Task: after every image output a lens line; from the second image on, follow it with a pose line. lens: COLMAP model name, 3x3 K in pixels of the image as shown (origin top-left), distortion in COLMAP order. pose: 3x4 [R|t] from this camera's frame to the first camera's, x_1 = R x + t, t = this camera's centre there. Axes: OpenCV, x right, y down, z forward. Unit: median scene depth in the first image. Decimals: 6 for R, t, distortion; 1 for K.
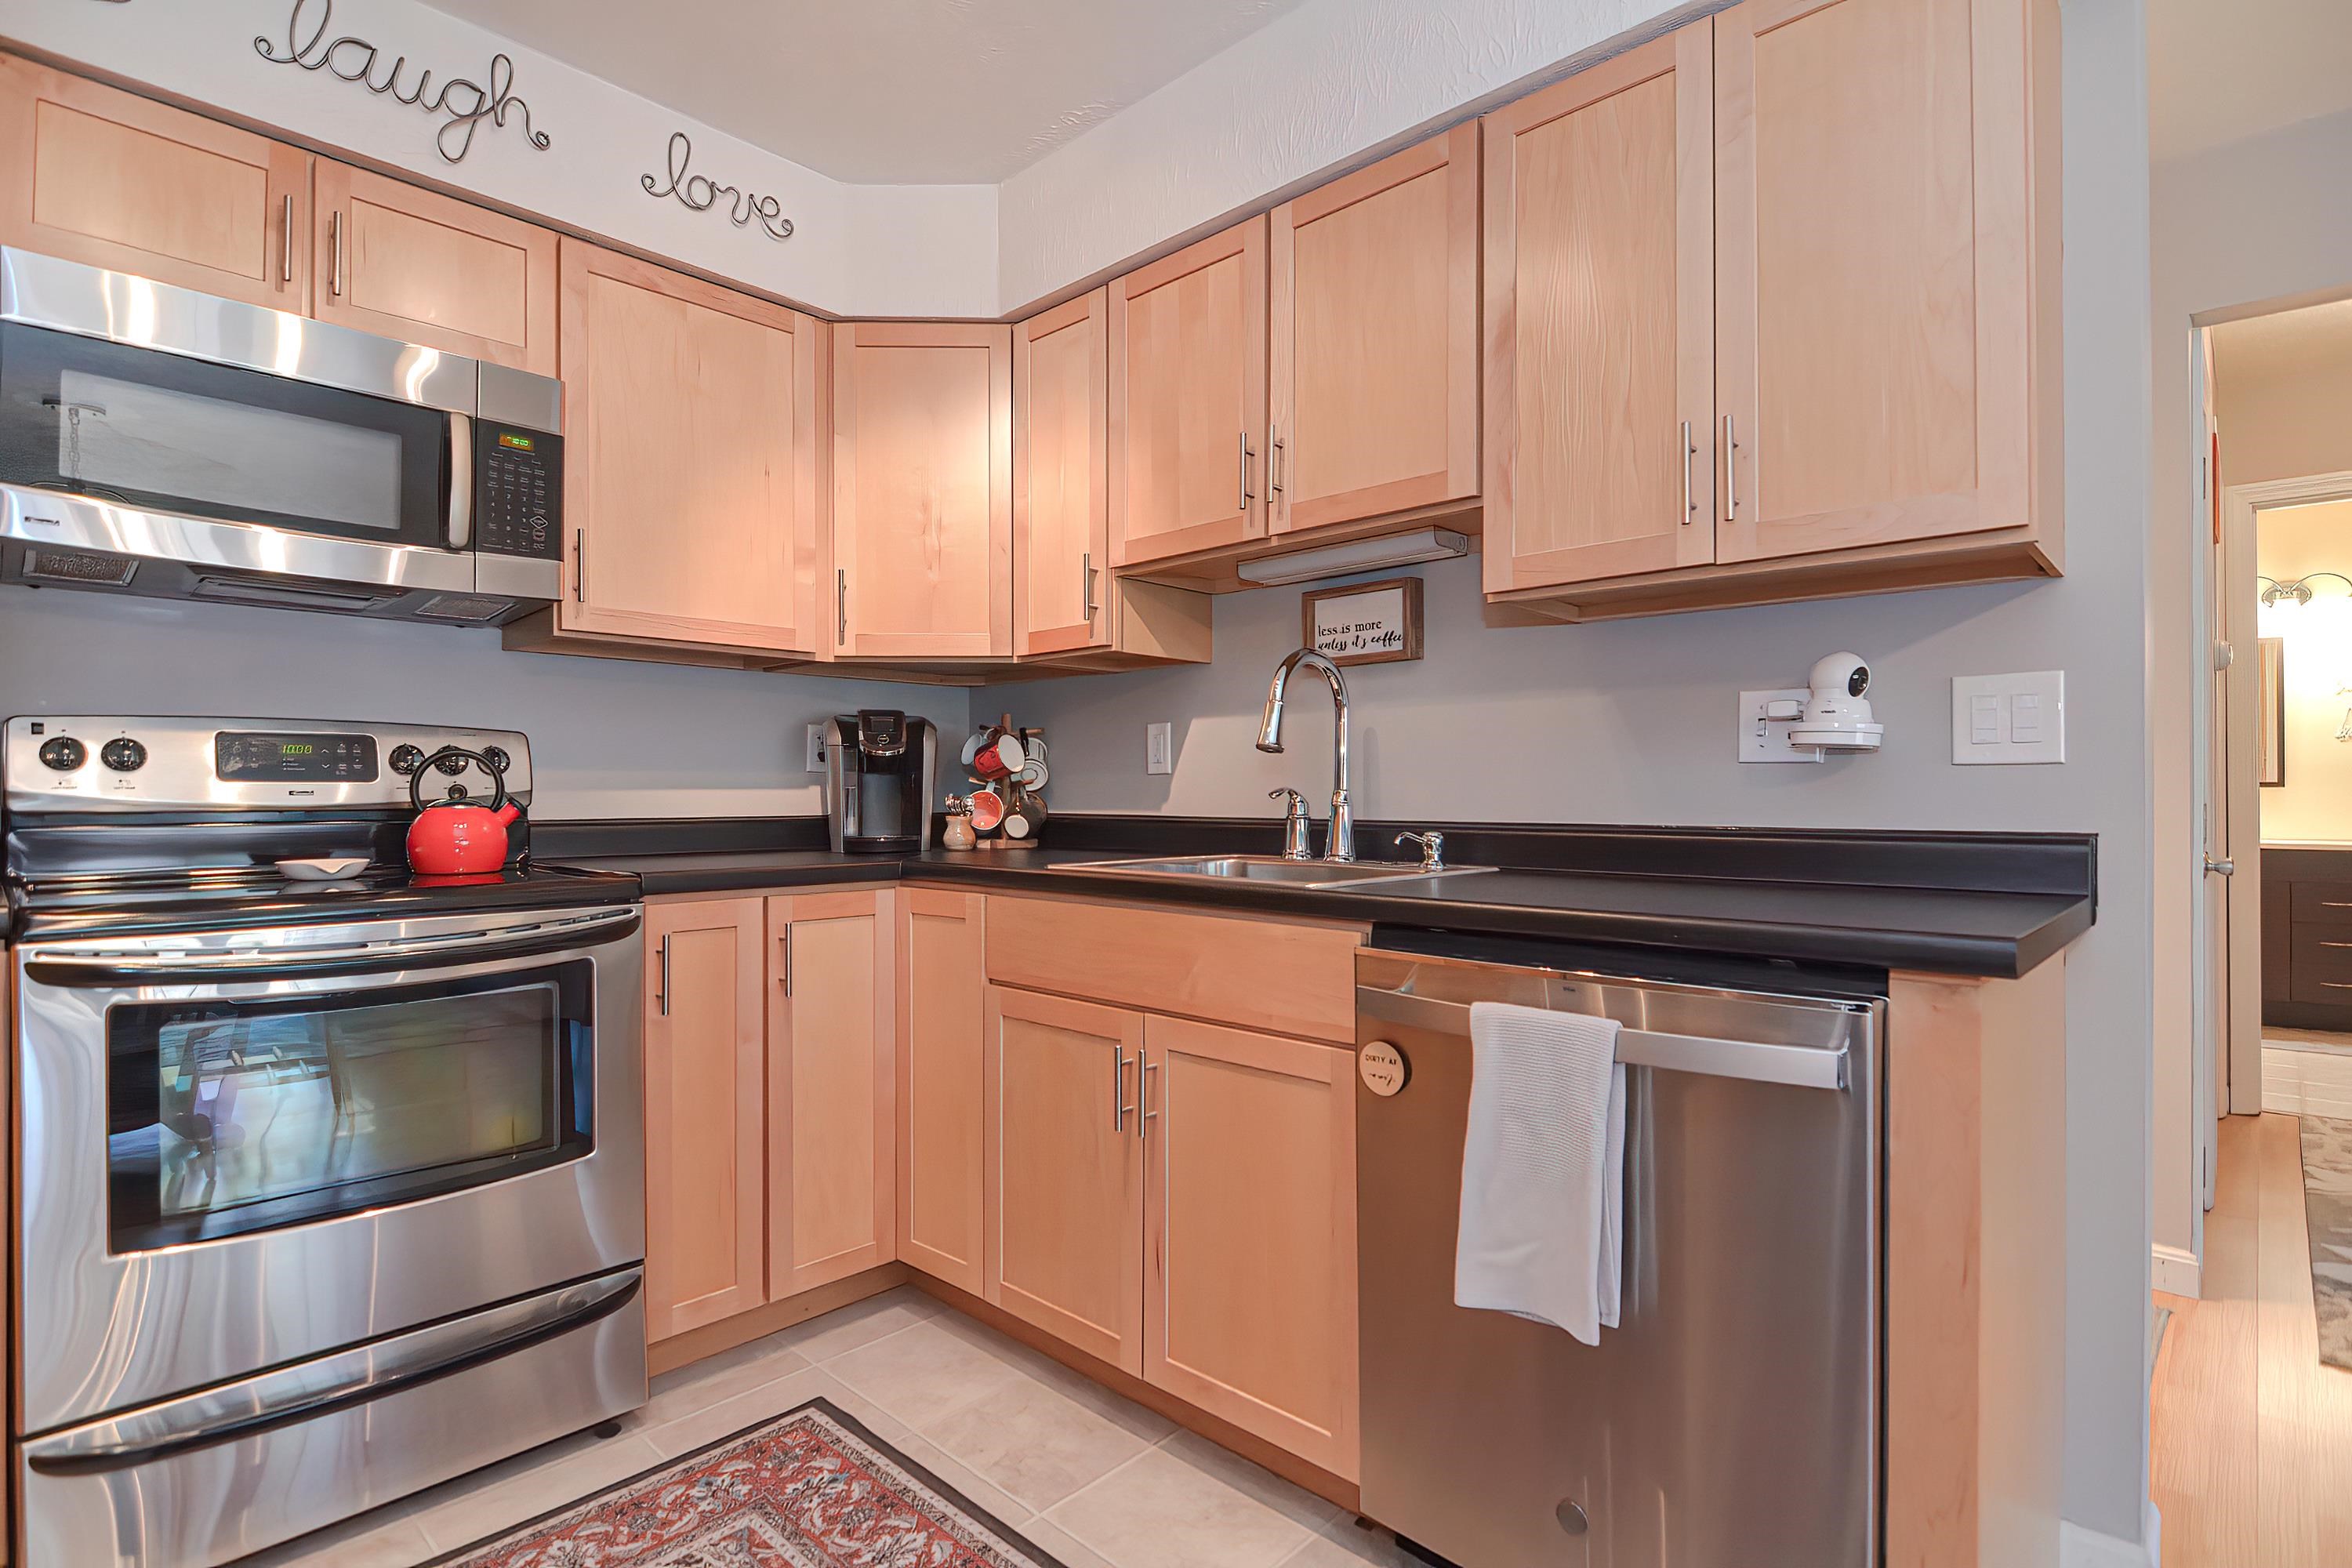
lens RADIAL K [[1133.1, 0, 1173.4], [0, 1133.1, 796.6], [0, 0, 1]] dist [-0.010917, -0.001436]
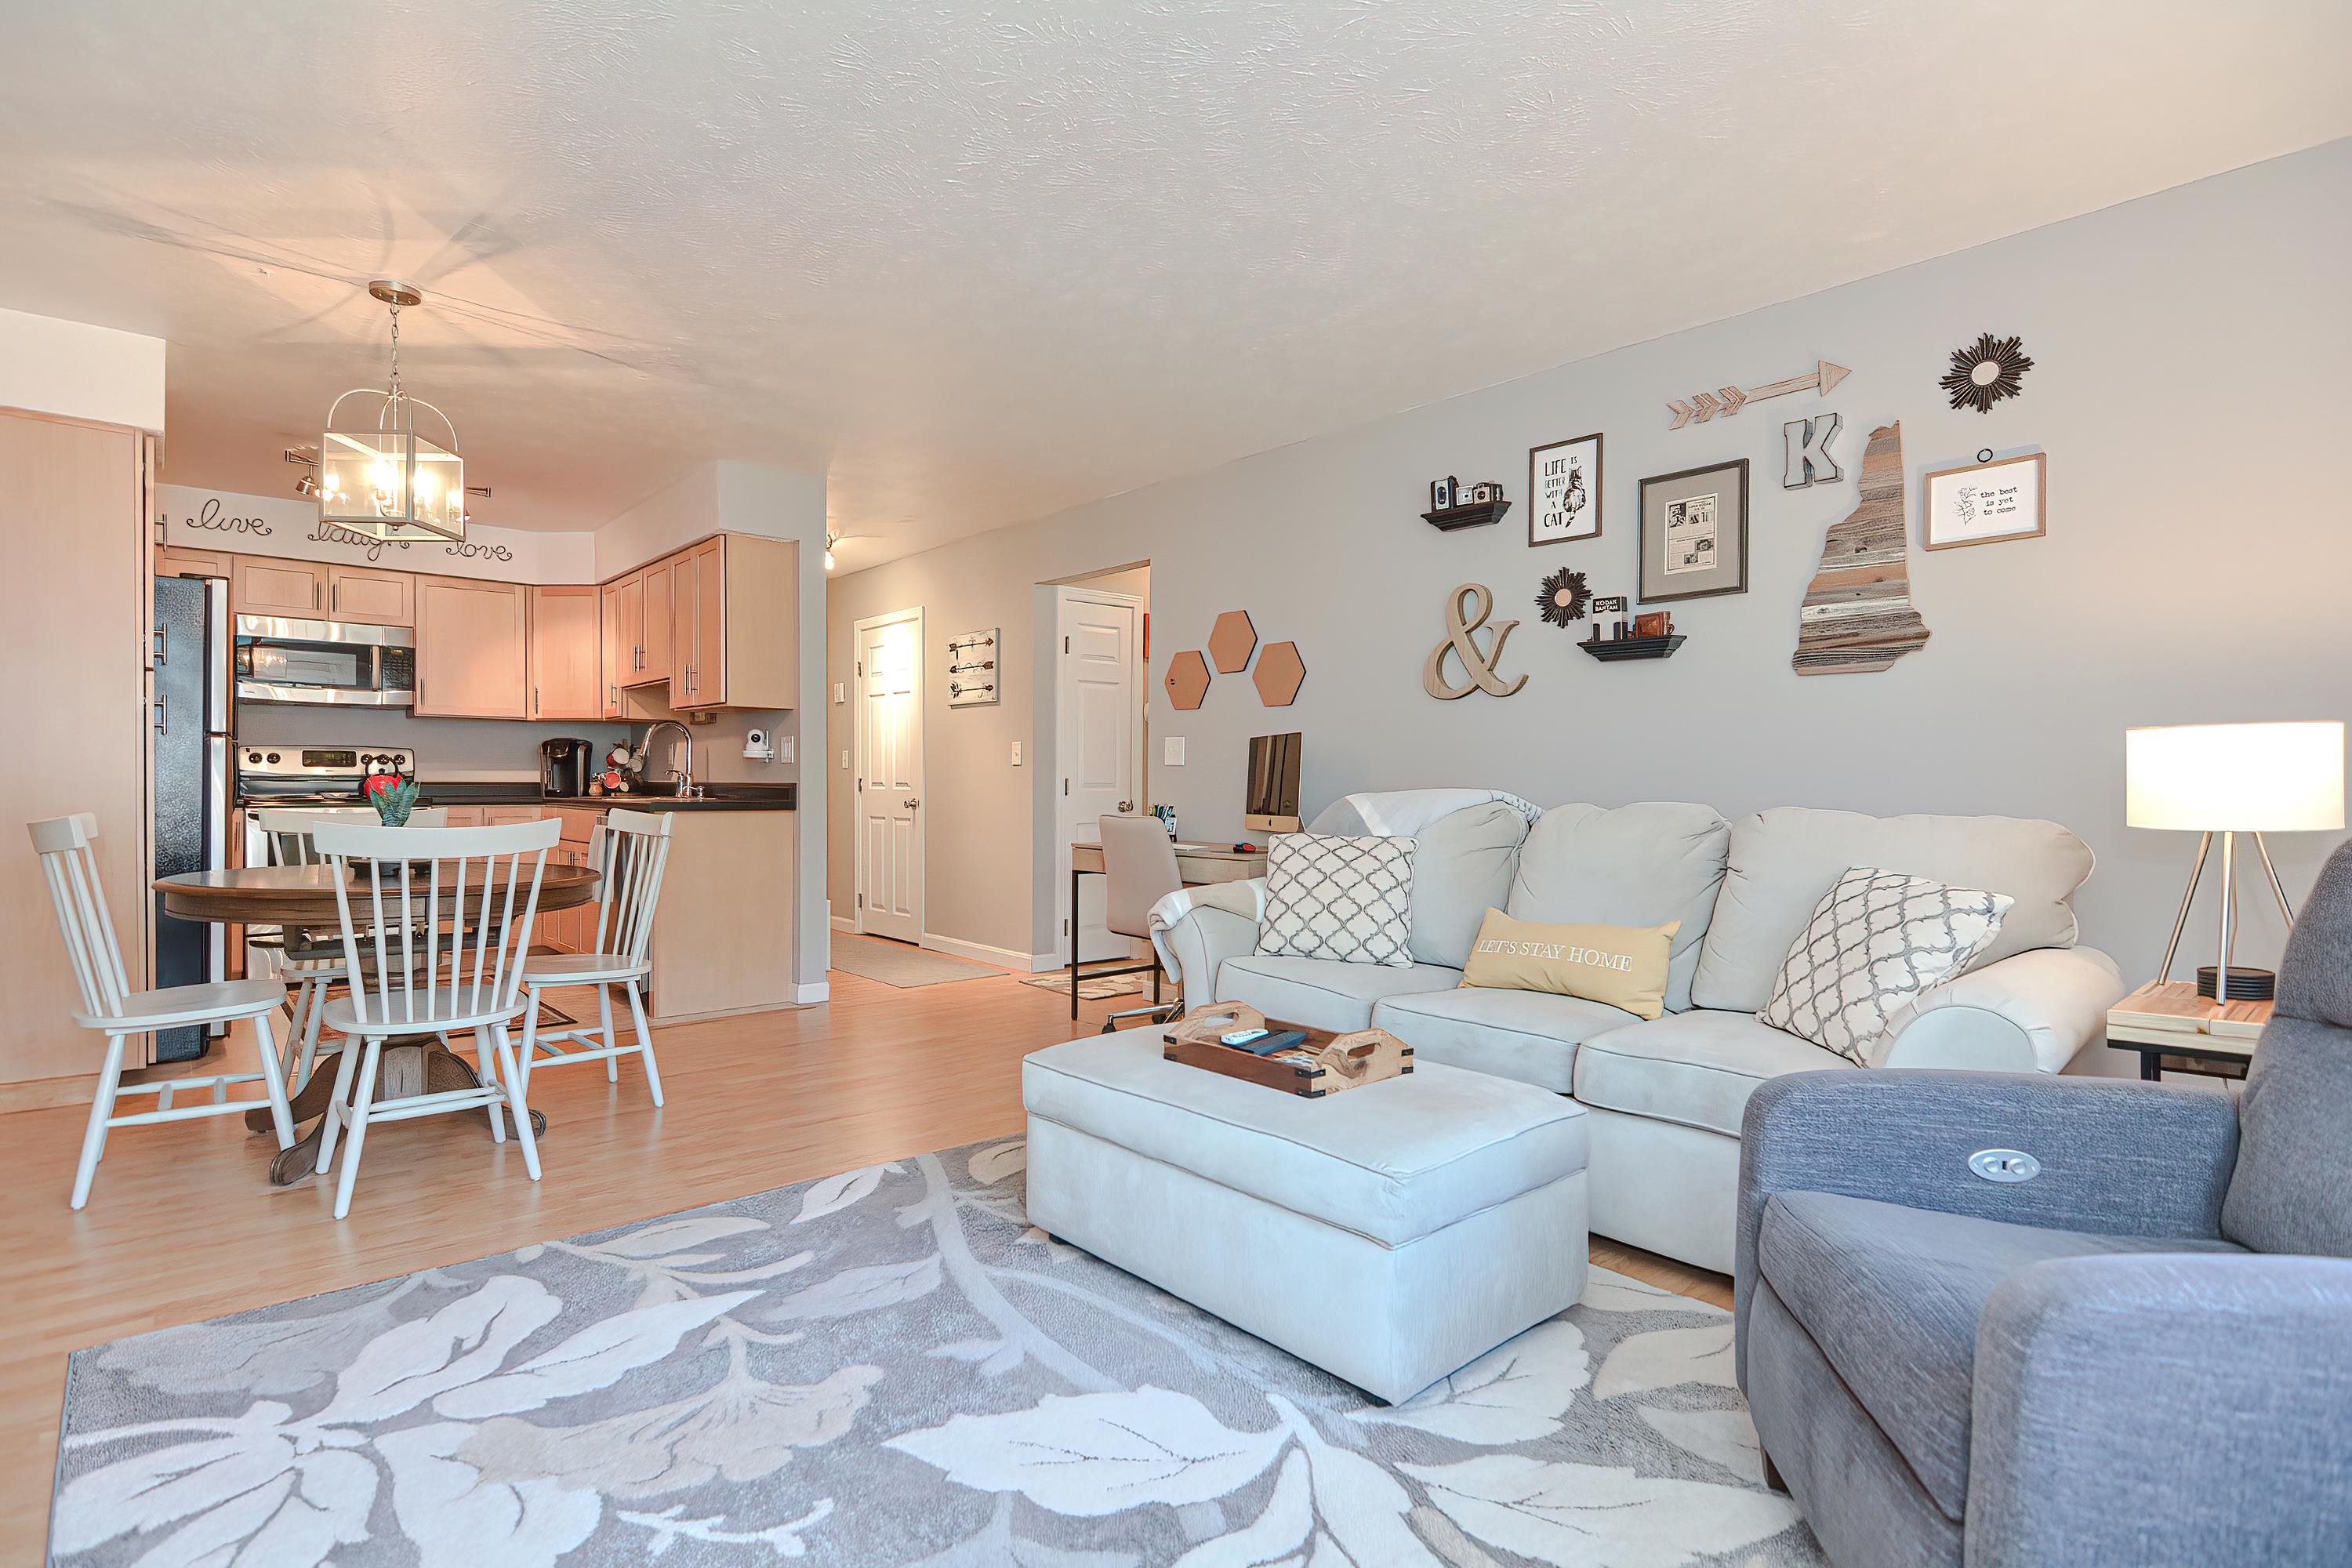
lens RADIAL K [[1141.9, 0, 1167.9], [0, 1141.9, 797.2], [0, 0, 1]] dist [-0.003479, -0.001687]
pose [[0.995826, 0.004921, -0.091138, 1.581790], [-0.004085, 0.999948, 0.009355, 0.027115], [0.091179, -0.008944, 0.995794, -1.666474]]
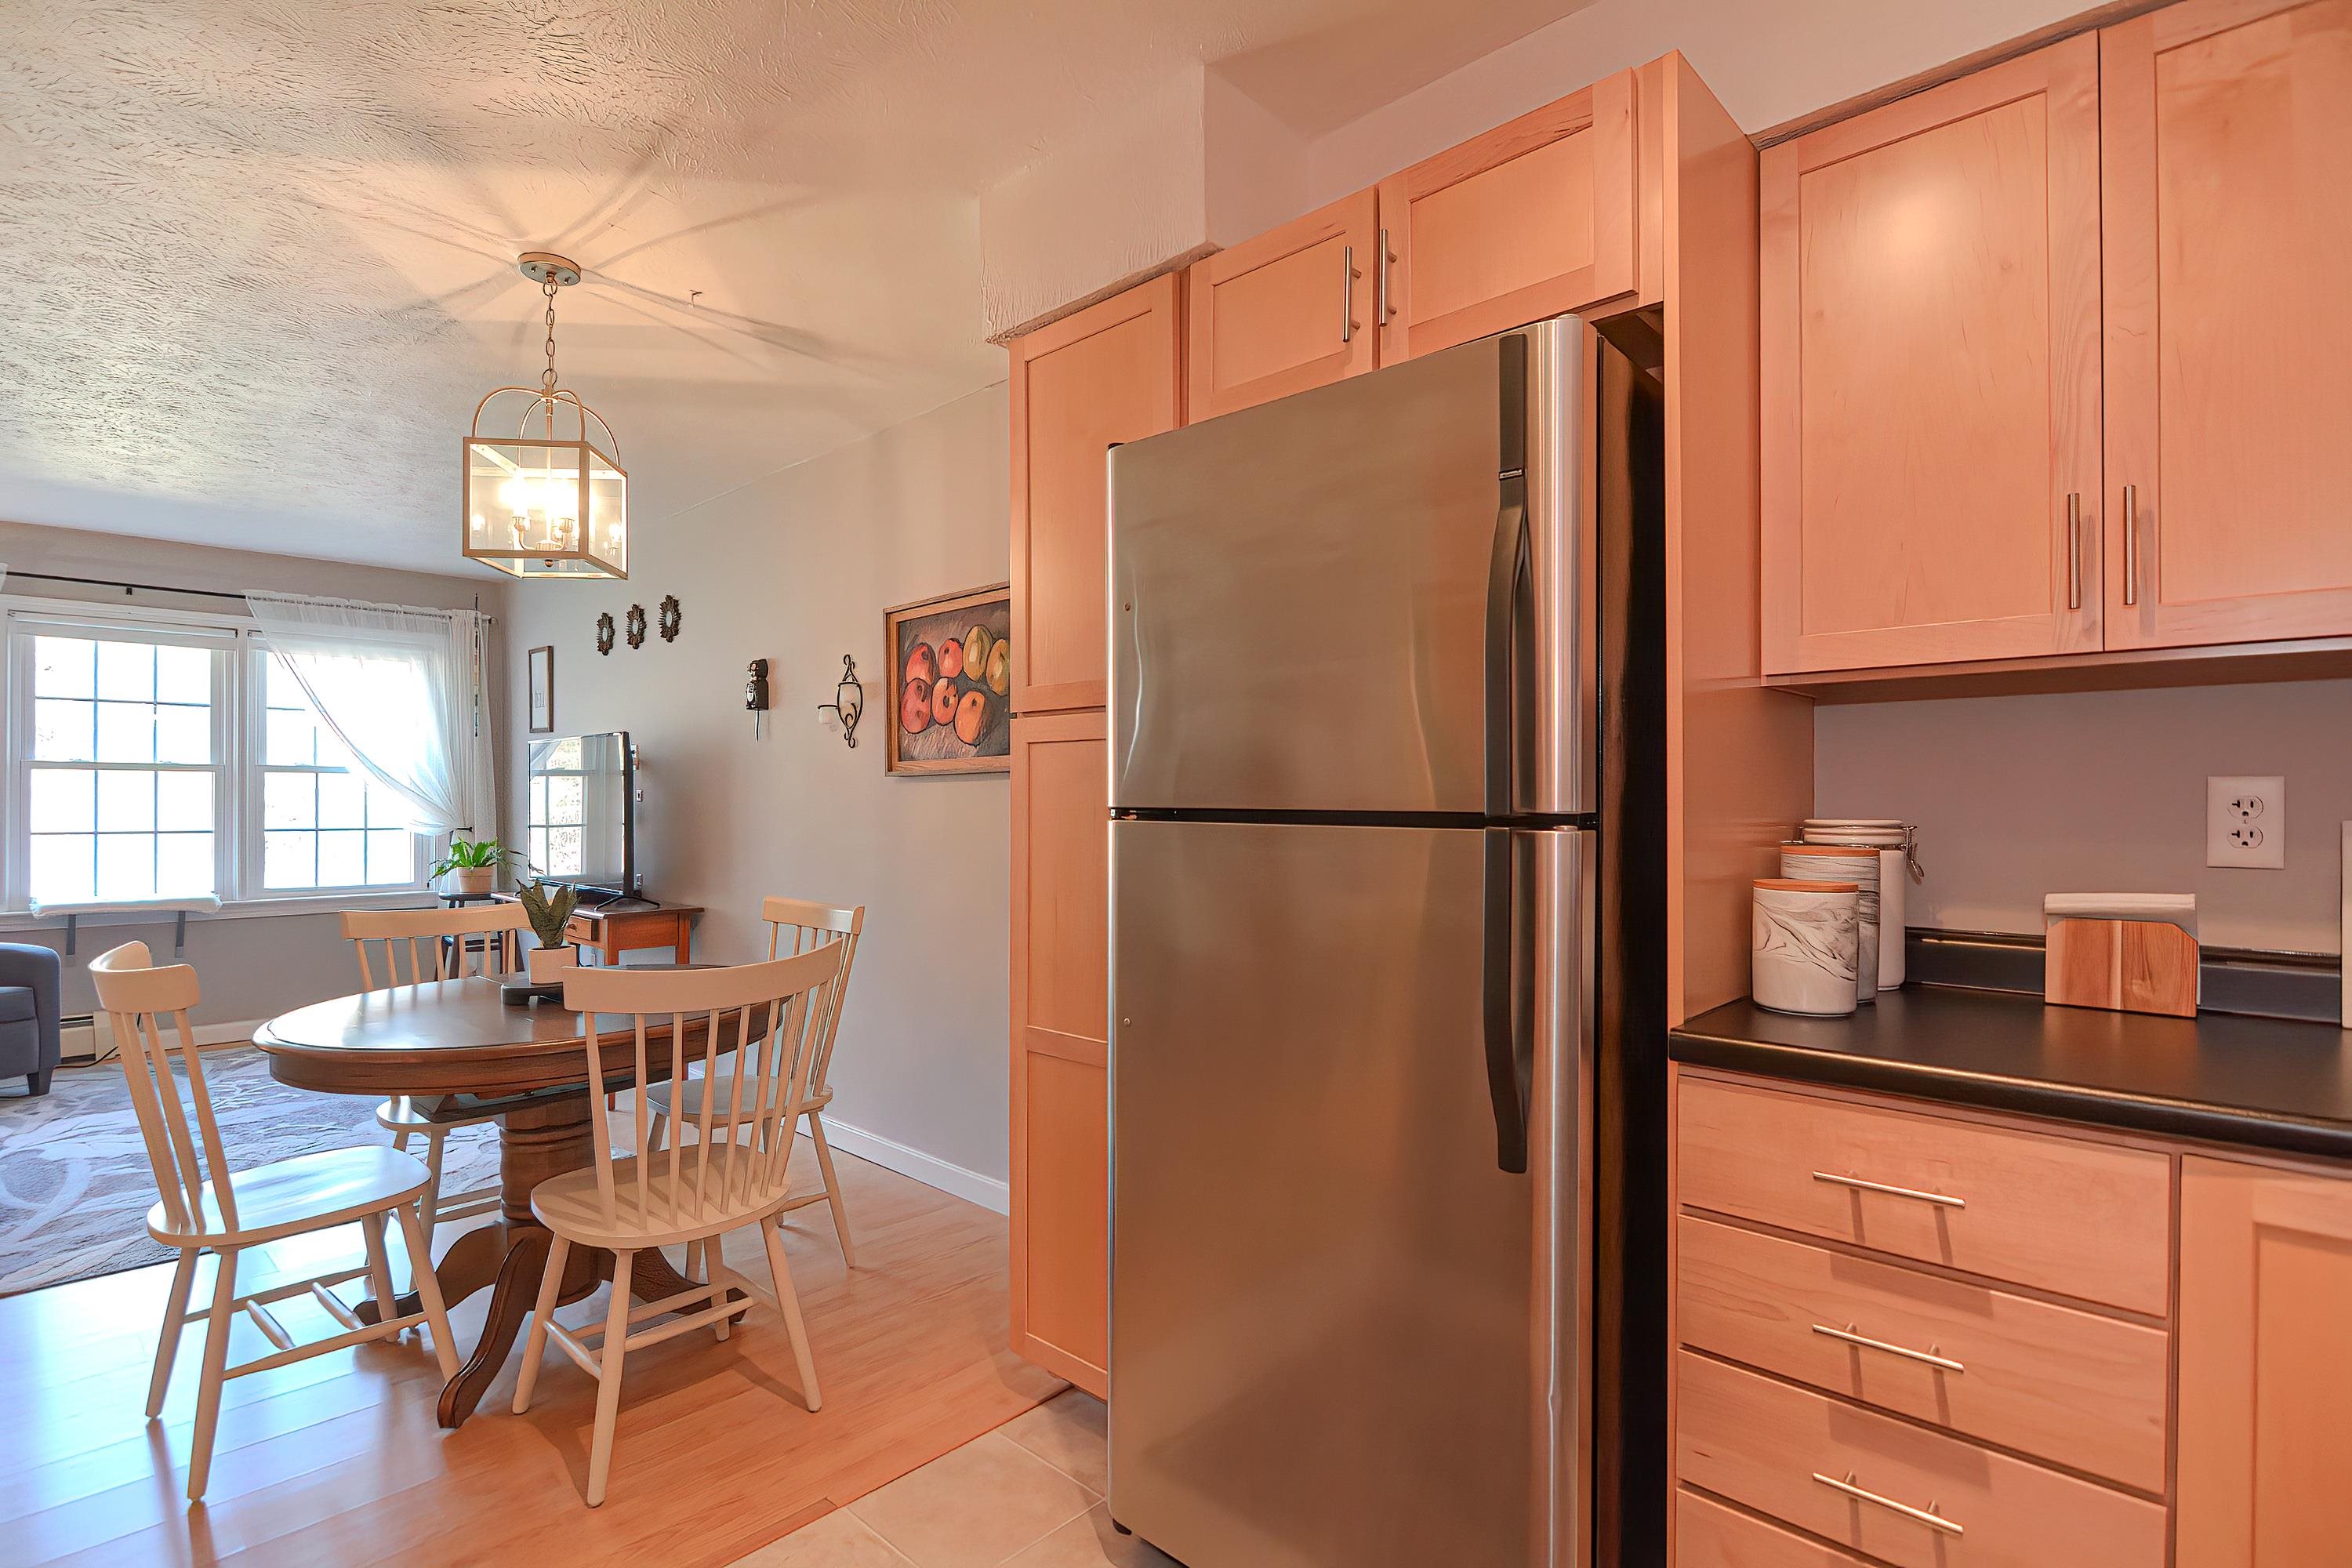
lens RADIAL K [[1133.1, 0, 1173.4], [0, 1133.1, 796.6], [0, 0, 1]] dist [-0.010917, -0.001436]
pose [[-0.999960, -0.000127, -0.008966, -0.222759], [-0.000122, 1.000000, -0.000505, -0.065091], [0.008966, -0.000504, -0.999960, 0.943237]]
